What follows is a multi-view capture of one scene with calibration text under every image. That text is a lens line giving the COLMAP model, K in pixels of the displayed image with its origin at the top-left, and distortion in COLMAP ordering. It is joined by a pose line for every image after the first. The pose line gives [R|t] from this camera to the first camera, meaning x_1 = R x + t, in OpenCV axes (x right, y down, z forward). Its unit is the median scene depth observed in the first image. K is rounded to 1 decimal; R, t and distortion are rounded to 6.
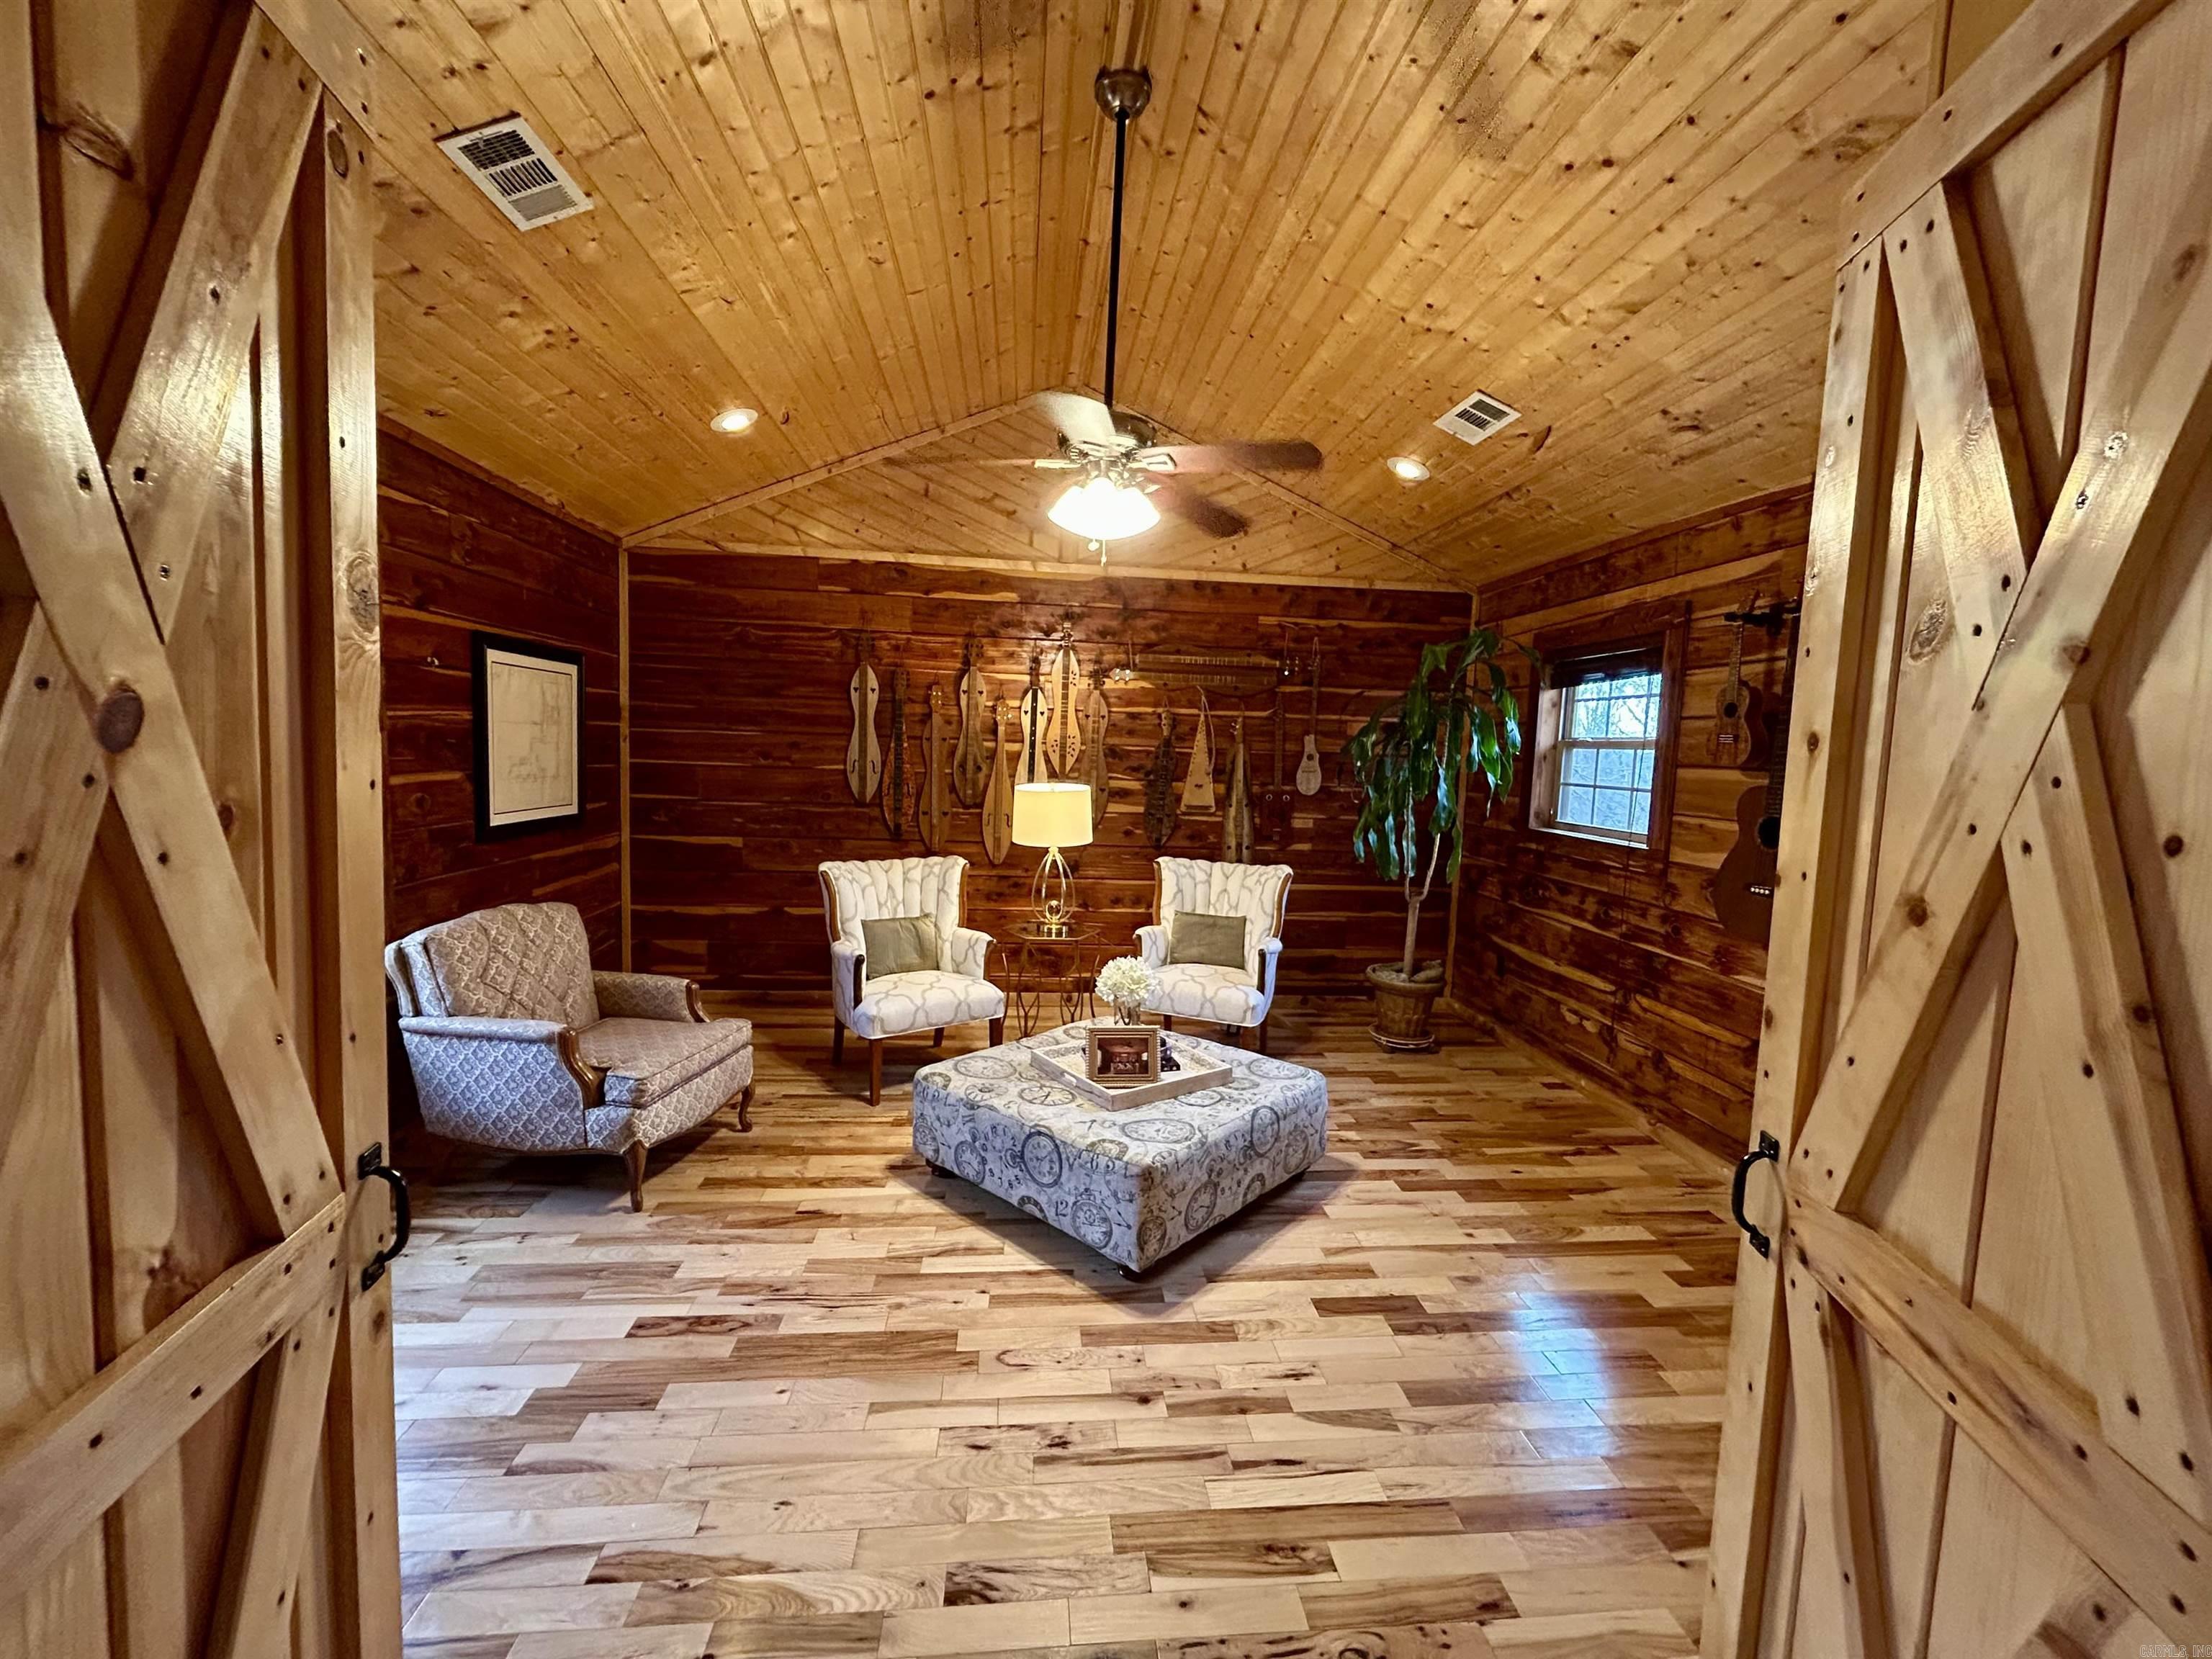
lens RADIAL K [[891.9, 0, 1114.0], [0, 891.9, 820.1], [0, 0, 1]] dist [-0.000298, 0.000078]
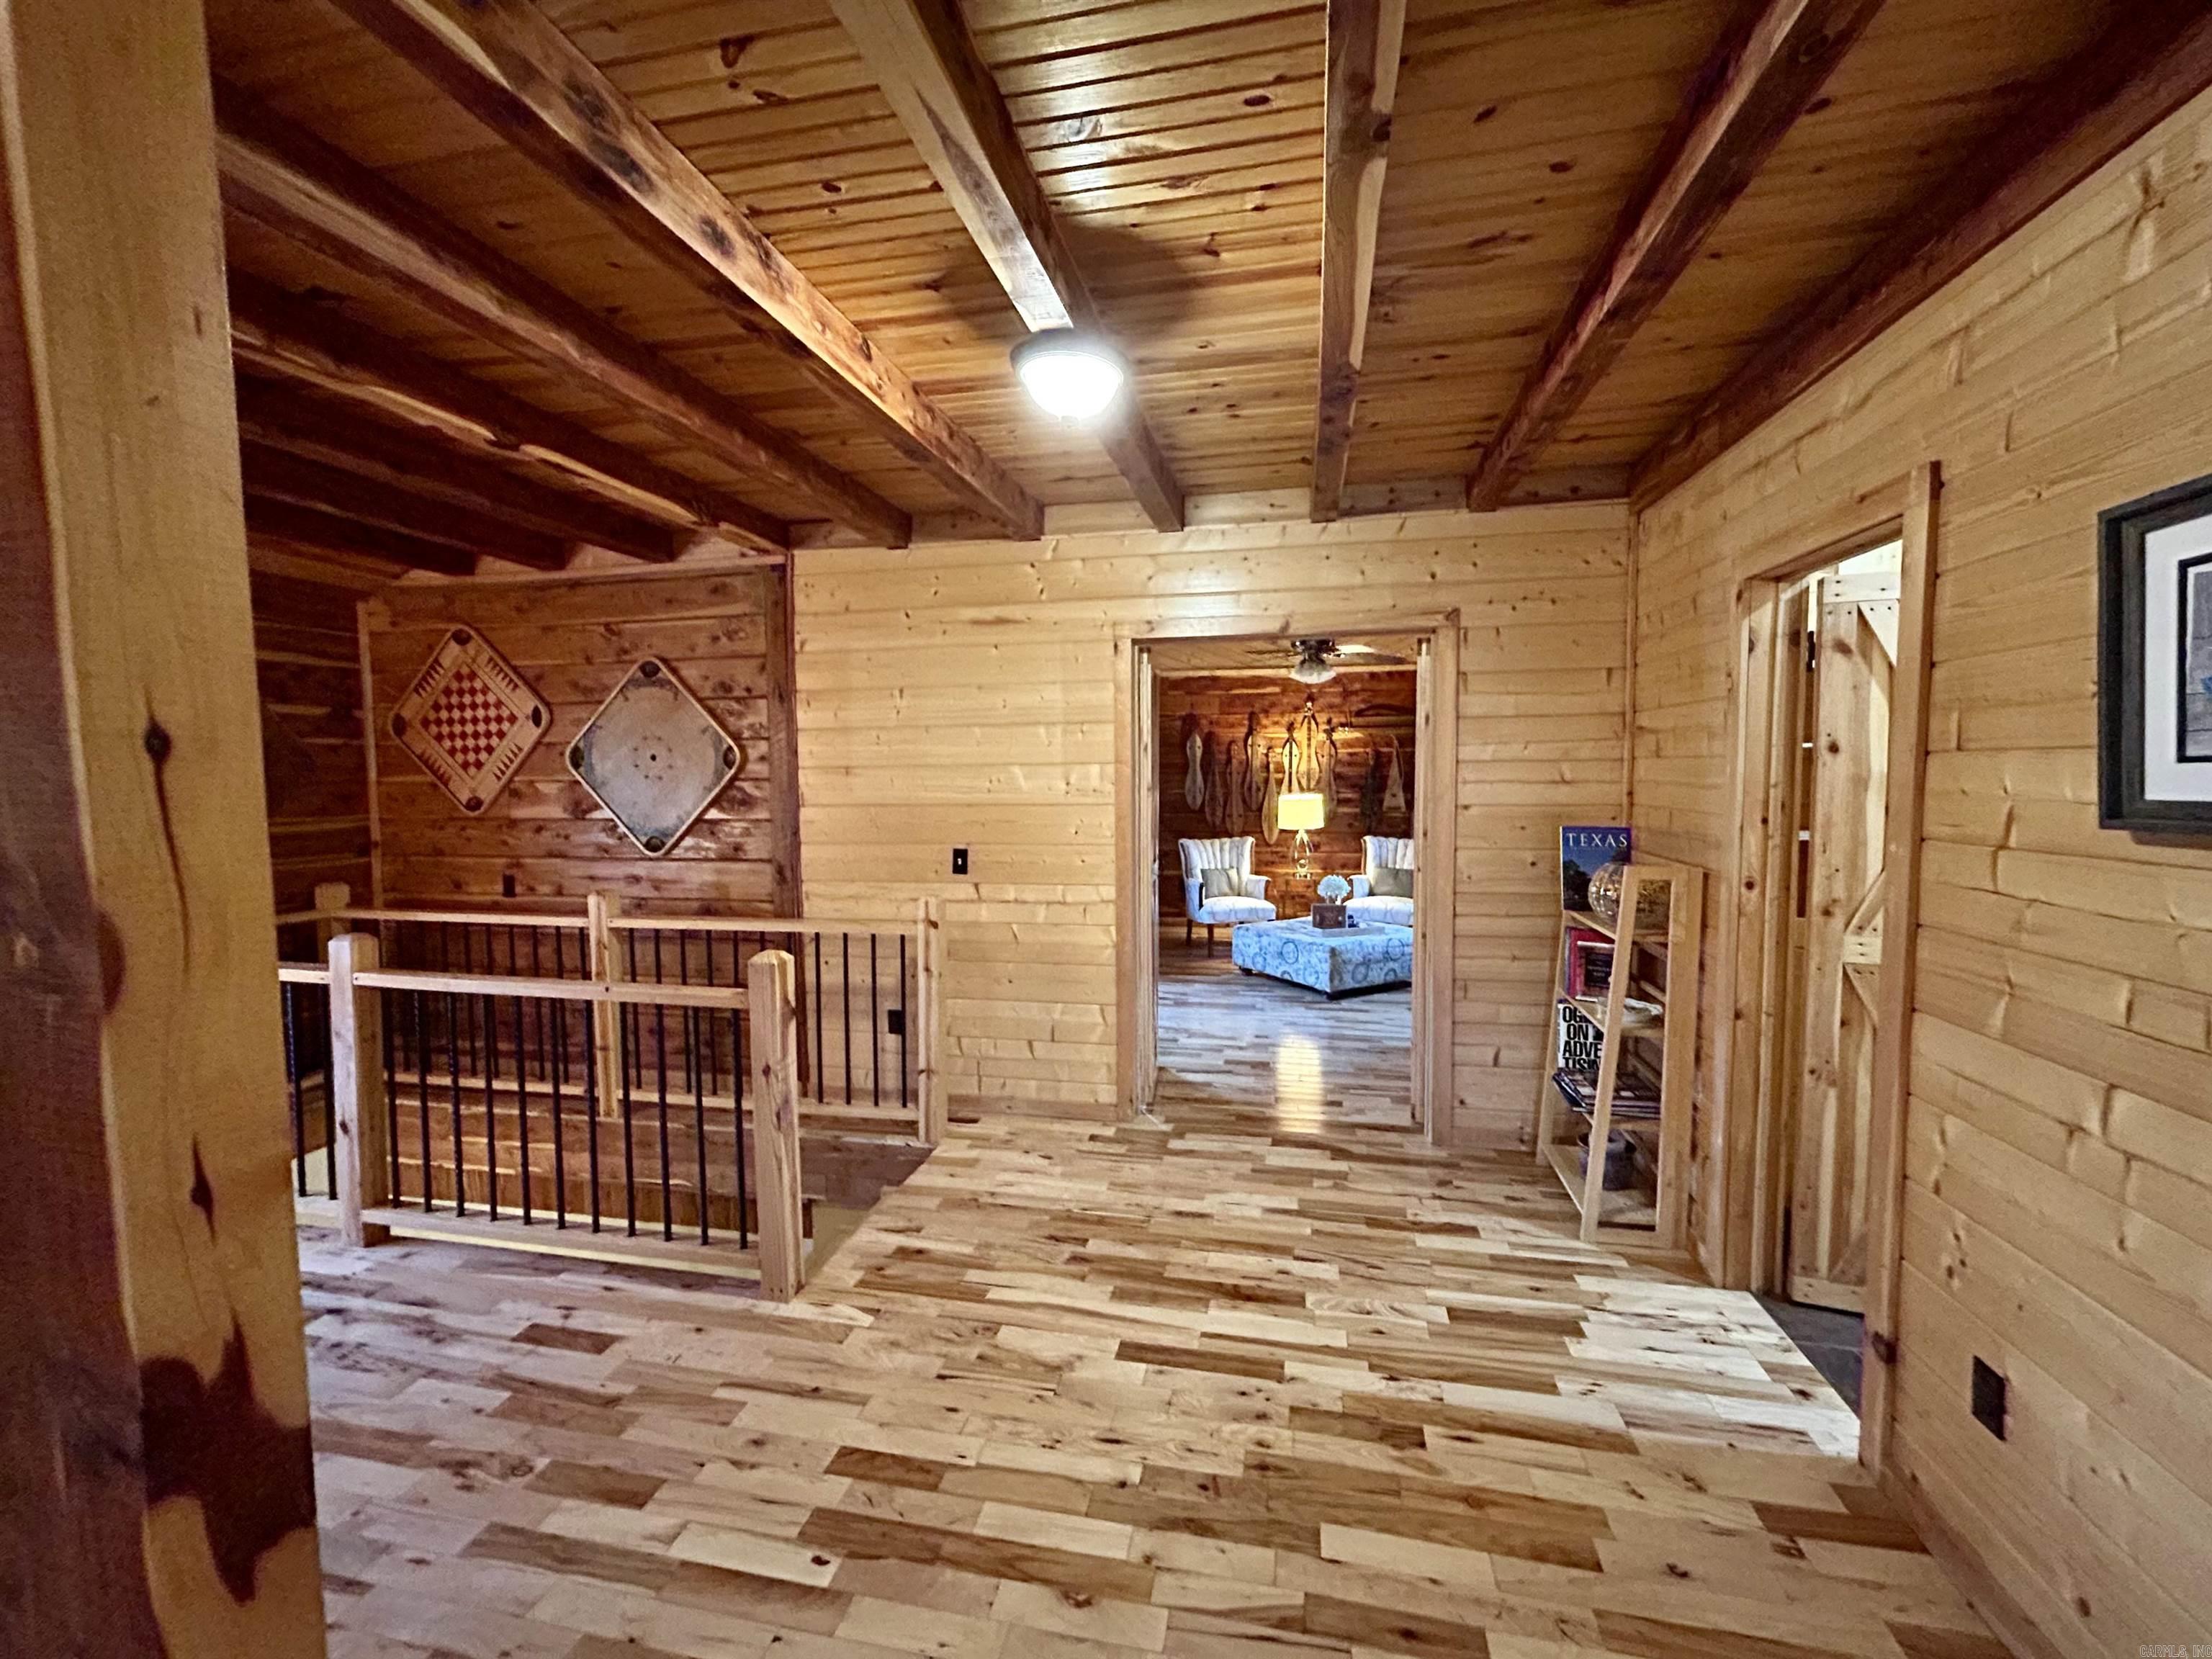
lens RADIAL K [[891.9, 0, 1114.0], [0, 891.9, 820.1], [0, 0, 1]] dist [-0.000298, 0.000078]
pose [[0.951089, -0.027364, -0.307702, 0.112373], [0.018047, 0.999290, -0.033085, 0.054793], [0.308388, 0.025914, 0.950908, -0.740228]]
